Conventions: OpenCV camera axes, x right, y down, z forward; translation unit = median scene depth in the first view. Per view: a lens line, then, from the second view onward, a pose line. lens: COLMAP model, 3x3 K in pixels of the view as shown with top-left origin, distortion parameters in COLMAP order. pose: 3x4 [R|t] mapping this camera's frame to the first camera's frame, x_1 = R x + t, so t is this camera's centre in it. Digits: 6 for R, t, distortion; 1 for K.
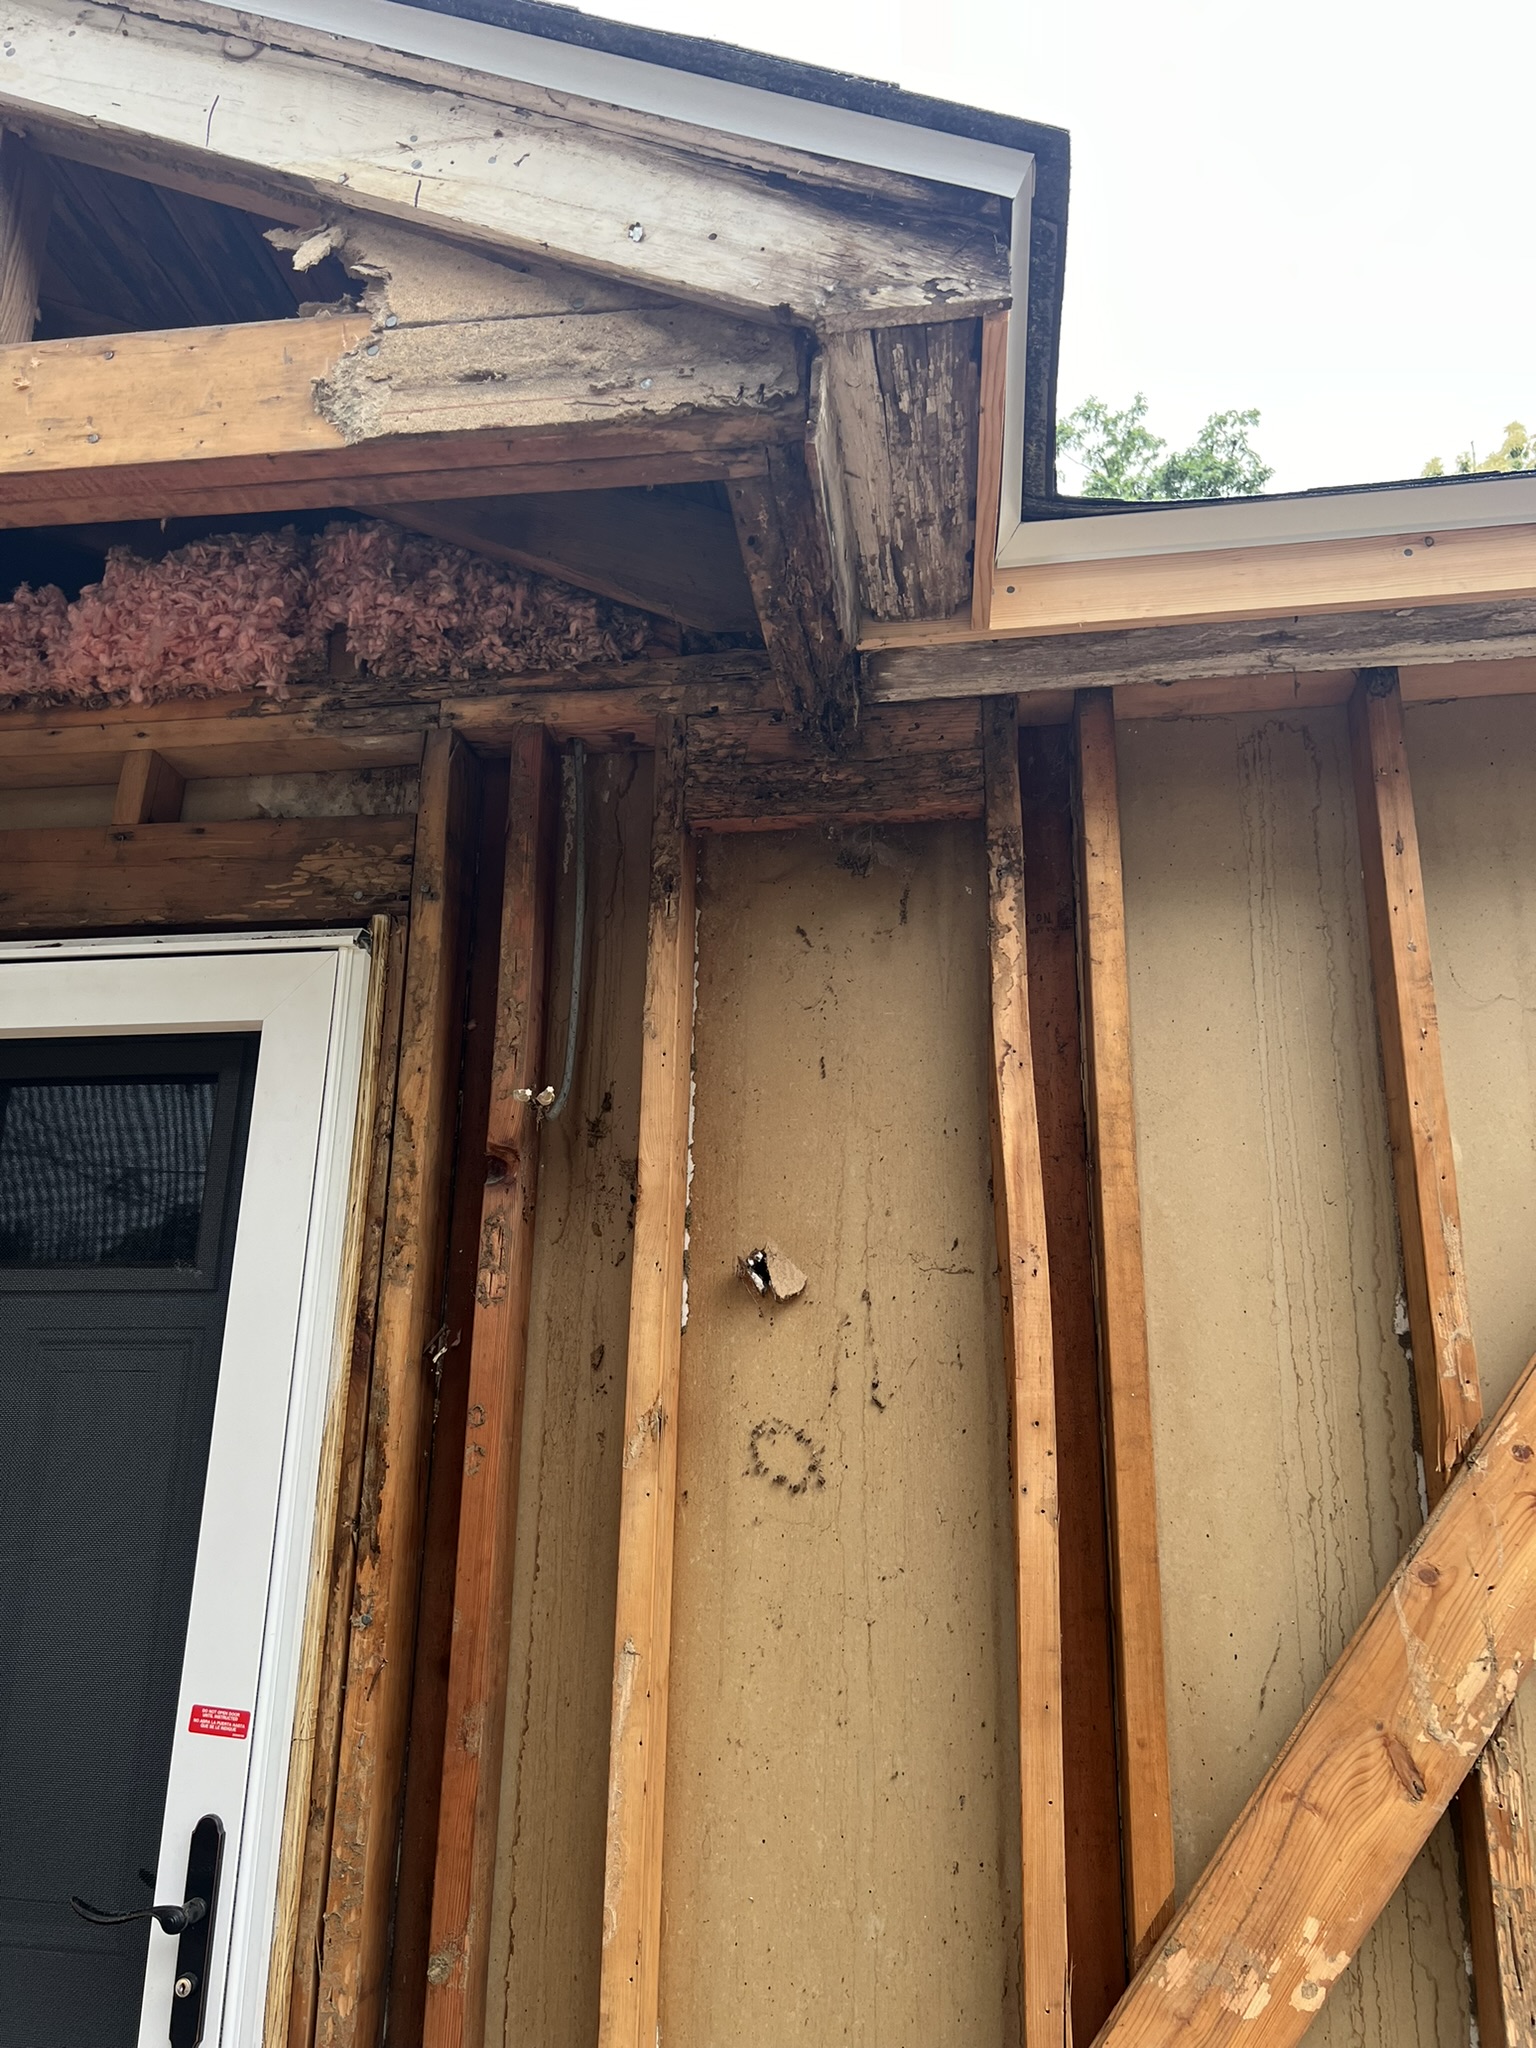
lens RADIAL K [[1534.2, 0, 771.7], [0, 1534.2, 1026.8], [0, 0, 1]] dist [-0.005276, -0.033422]
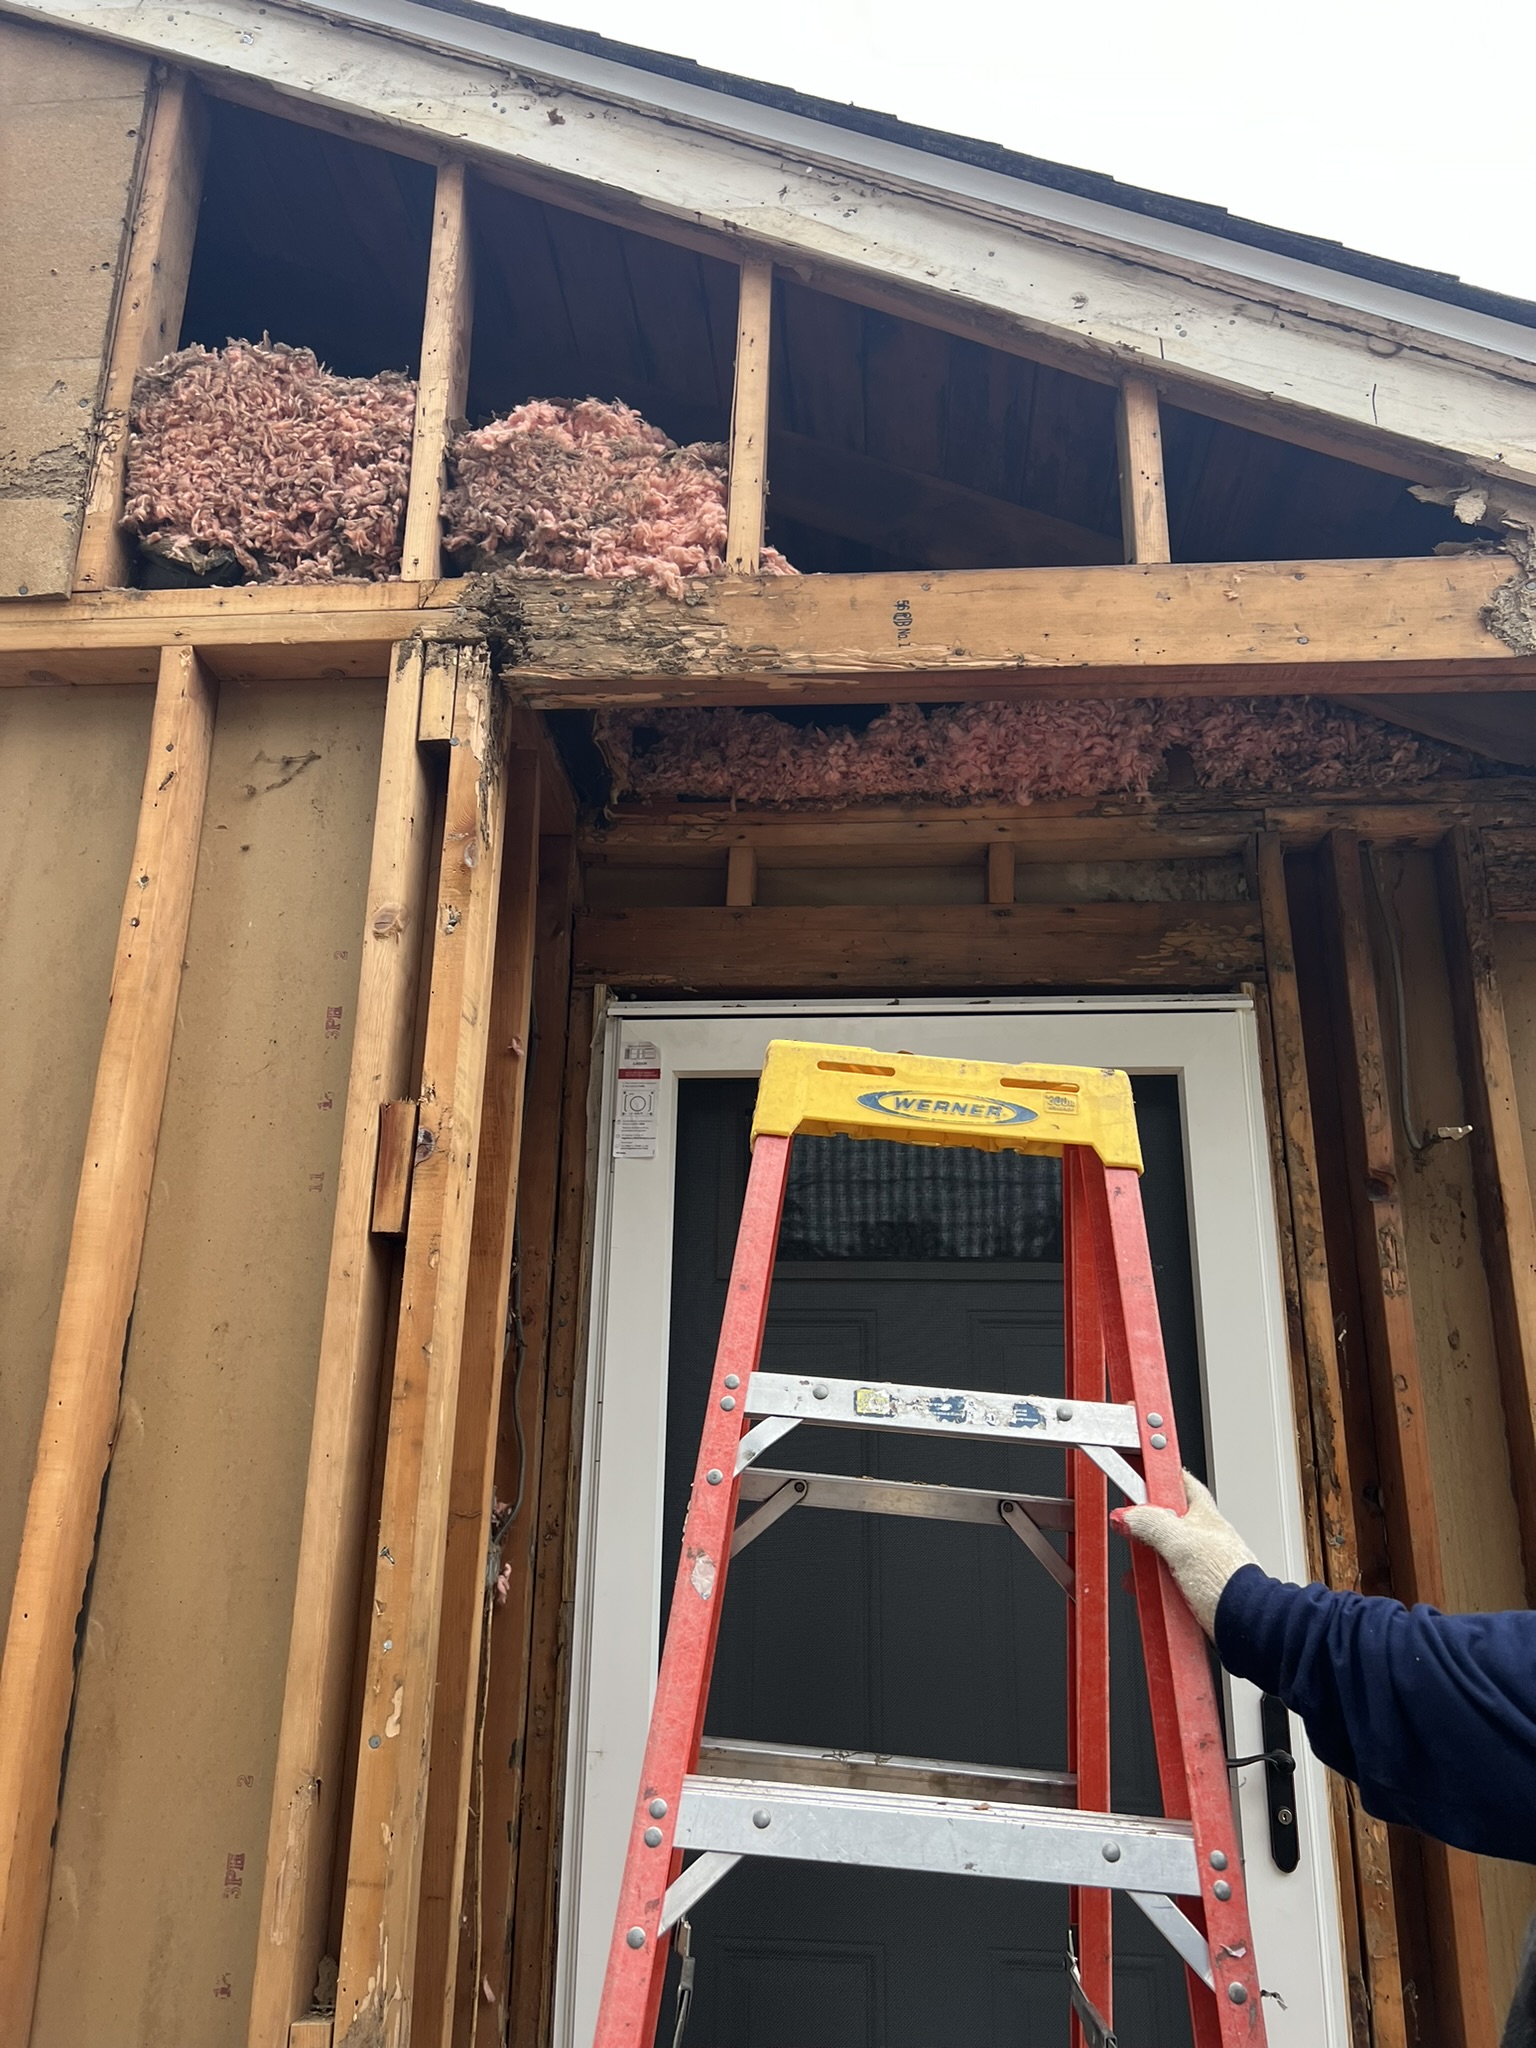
lens RADIAL K [[1534.2, 0, 764.6], [0, 1534.2, 1023.5], [0, 0, 1]] dist [-0.005276, -0.033422]
pose [[0.999797, 0.019030, 0.006546, -0.654146], [-0.018912, 0.999665, -0.017642, -0.010633], [-0.006879, 0.017515, 0.999823, -0.242755]]
